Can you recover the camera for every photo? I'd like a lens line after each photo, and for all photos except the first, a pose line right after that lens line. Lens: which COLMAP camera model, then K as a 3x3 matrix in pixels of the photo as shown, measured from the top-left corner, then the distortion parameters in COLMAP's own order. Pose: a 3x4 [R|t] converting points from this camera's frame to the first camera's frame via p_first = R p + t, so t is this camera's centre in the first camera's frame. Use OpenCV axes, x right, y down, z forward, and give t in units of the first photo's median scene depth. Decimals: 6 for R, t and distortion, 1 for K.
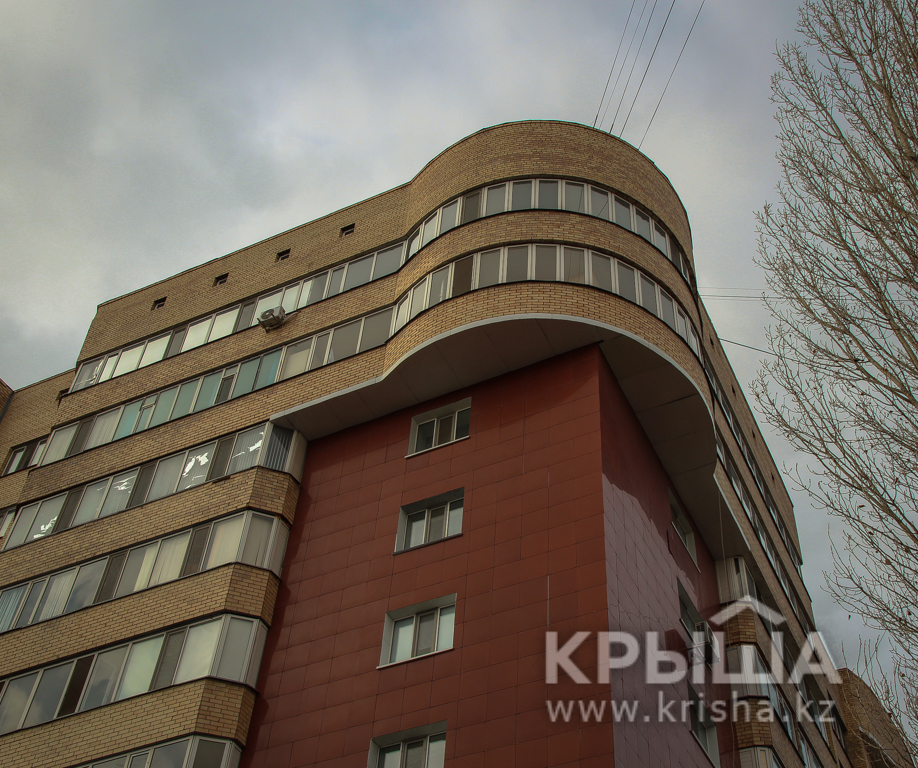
lens RADIAL K [[1245.2, 0, 459.0], [0, 1245.2, 384.0], [0, 0, 1]] dist [0.001896, 0.011597]
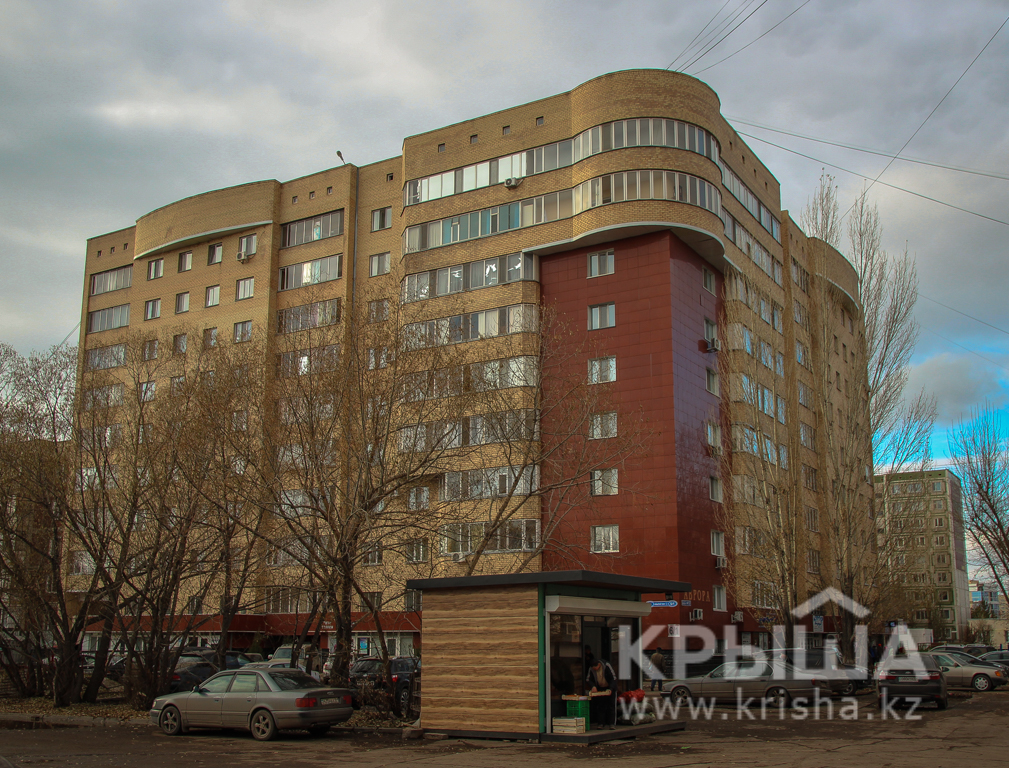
lens RADIAL K [[1095.8, 0, 504.5], [0, 1095.8, 384.0], [0, 0, 1]] dist [-0.003402, -0.001621]
pose [[0.995458, -0.069170, -0.065413, -0.070695], [0.094313, 0.810173, 0.578554, -0.909190], [0.012977, -0.582095, 0.813017, -0.729190]]
